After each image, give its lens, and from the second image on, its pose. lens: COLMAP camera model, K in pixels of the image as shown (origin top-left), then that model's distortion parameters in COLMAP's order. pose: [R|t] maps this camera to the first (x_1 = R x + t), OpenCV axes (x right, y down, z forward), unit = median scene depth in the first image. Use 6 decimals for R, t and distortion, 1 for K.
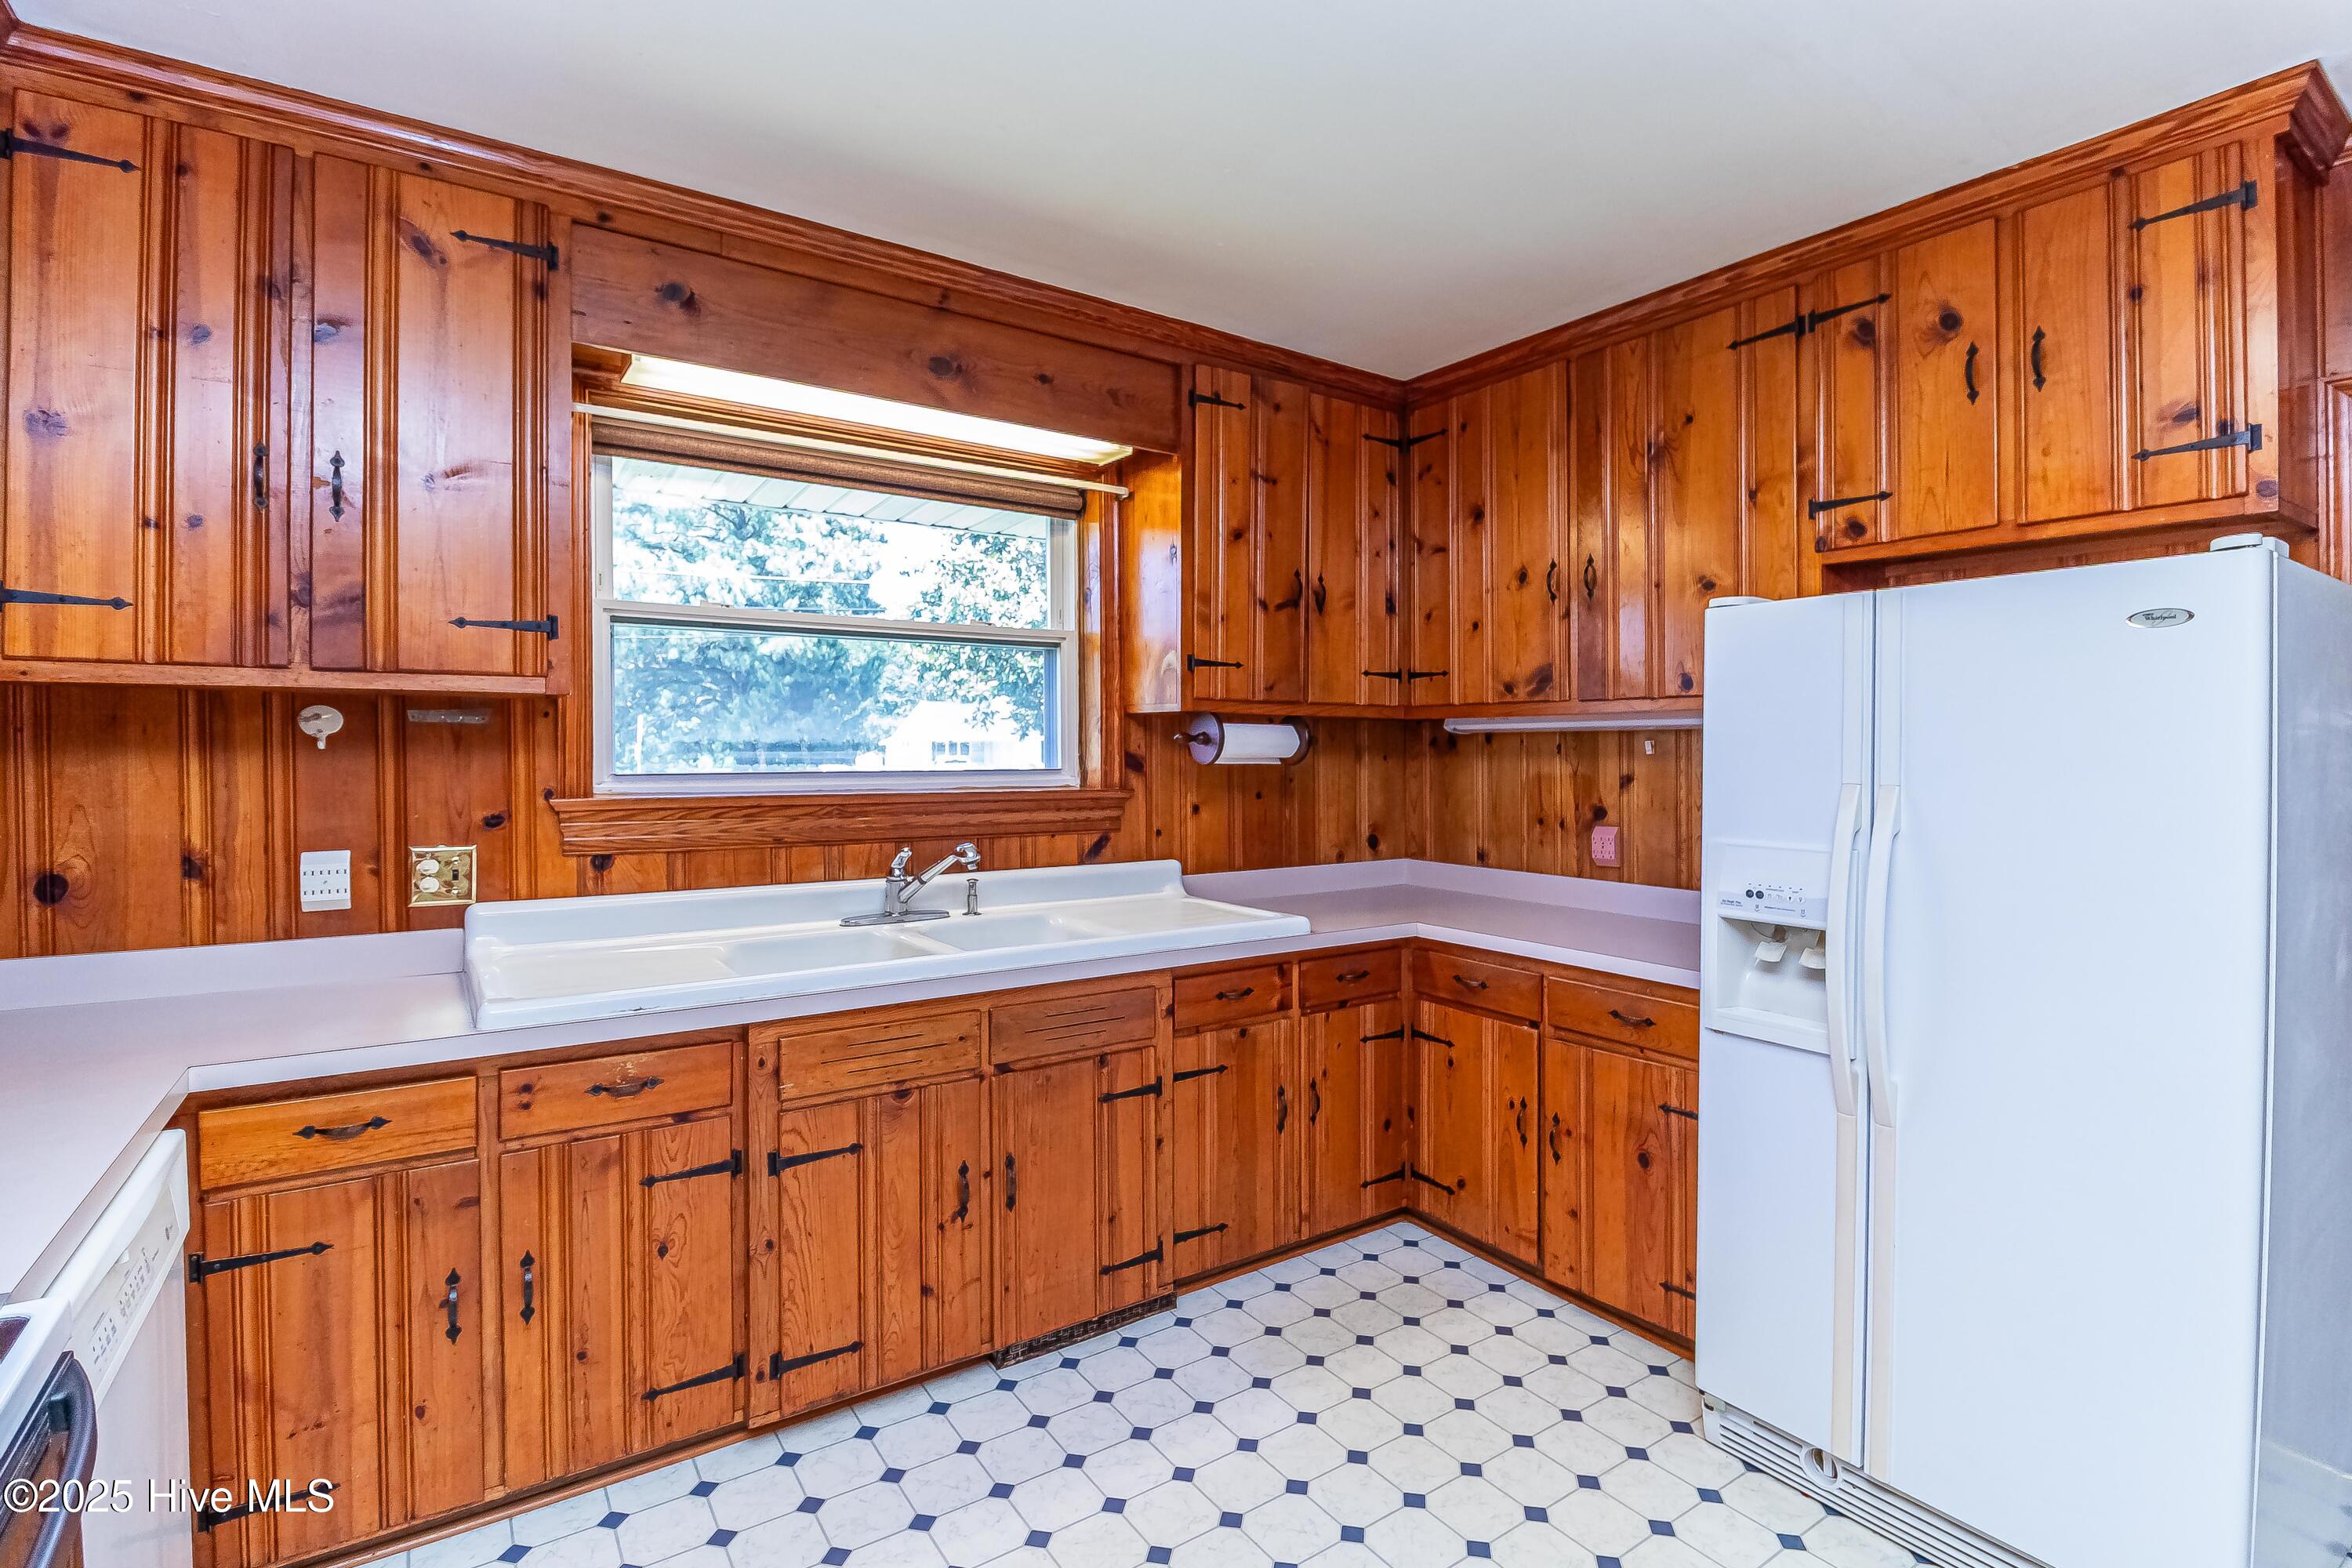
lens RADIAL K [[1100.4, 0, 1226.7], [0, 1100.4, 760.5], [0, 0, 1]] dist [-0.000654, -0.014200]
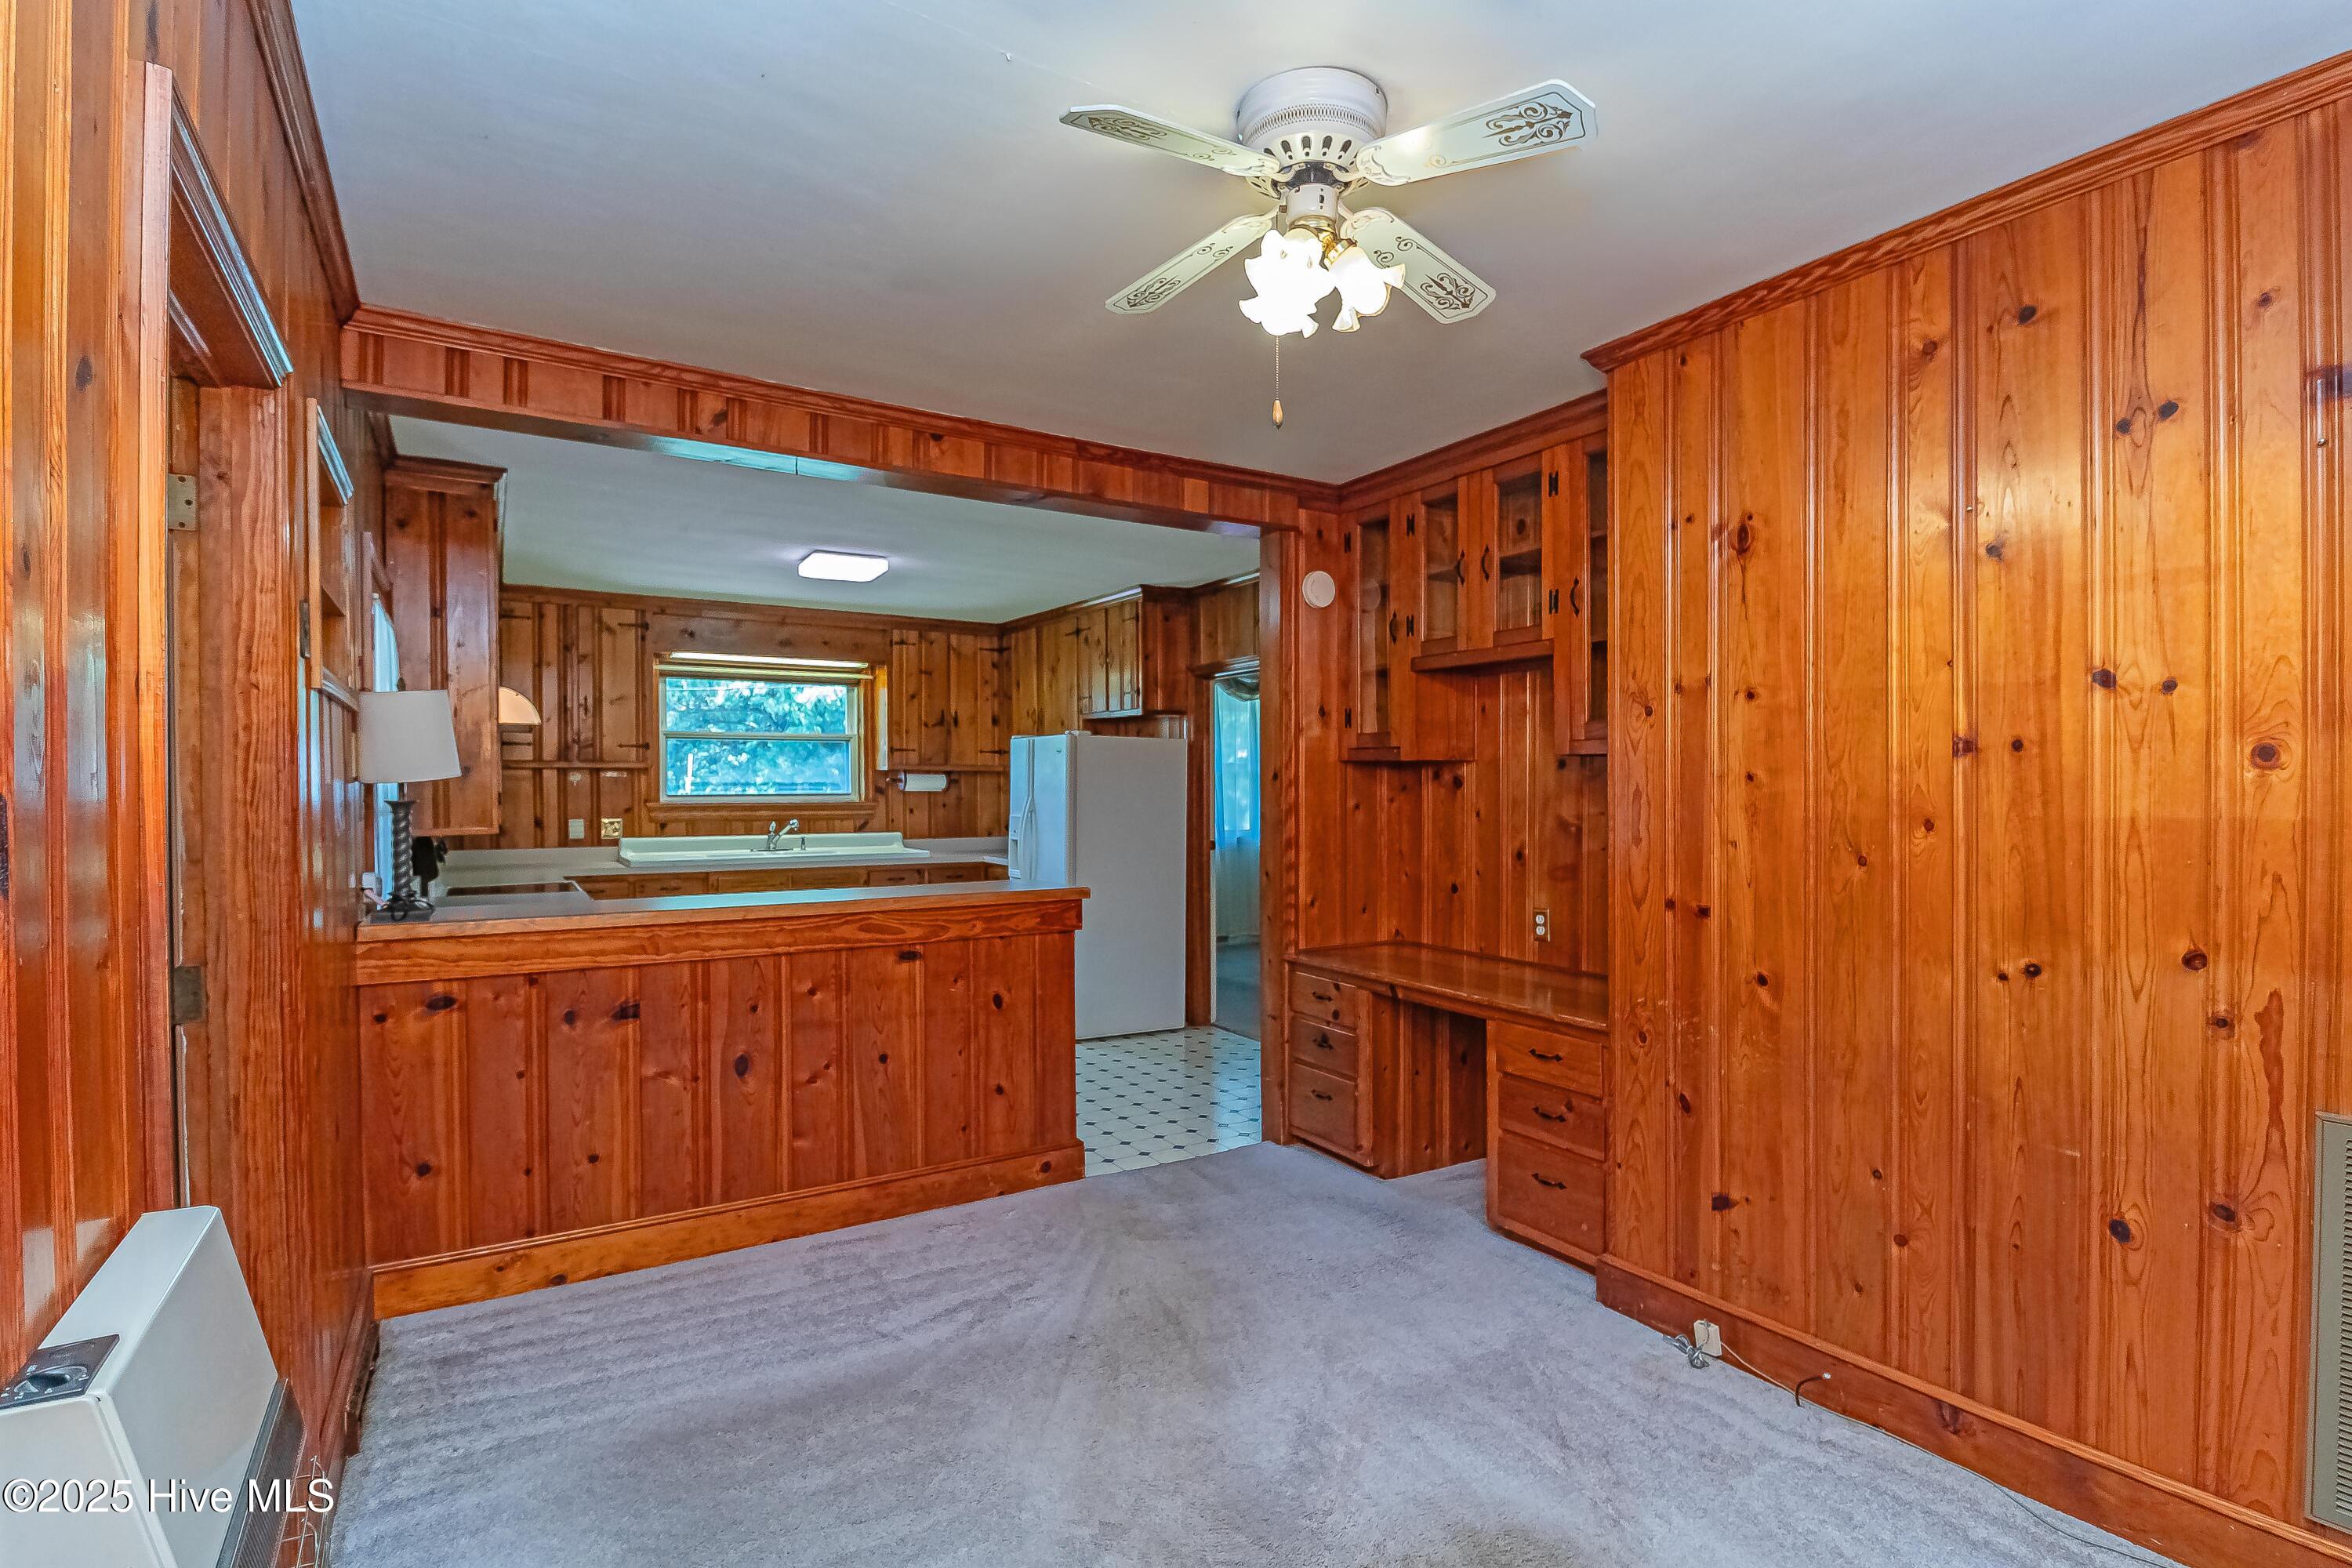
lens RADIAL K [[1127.0, 0, 1176.0], [0, 1127.0, 784.0], [0, 0, 1]] dist [-0.002541, -0.014672]
pose [[0.995156, -0.000337, -0.098308, 0.936872], [-0.000182, 0.999986, -0.005268, 0.000378], [0.098308, 0.005260, 0.995142, -1.596238]]
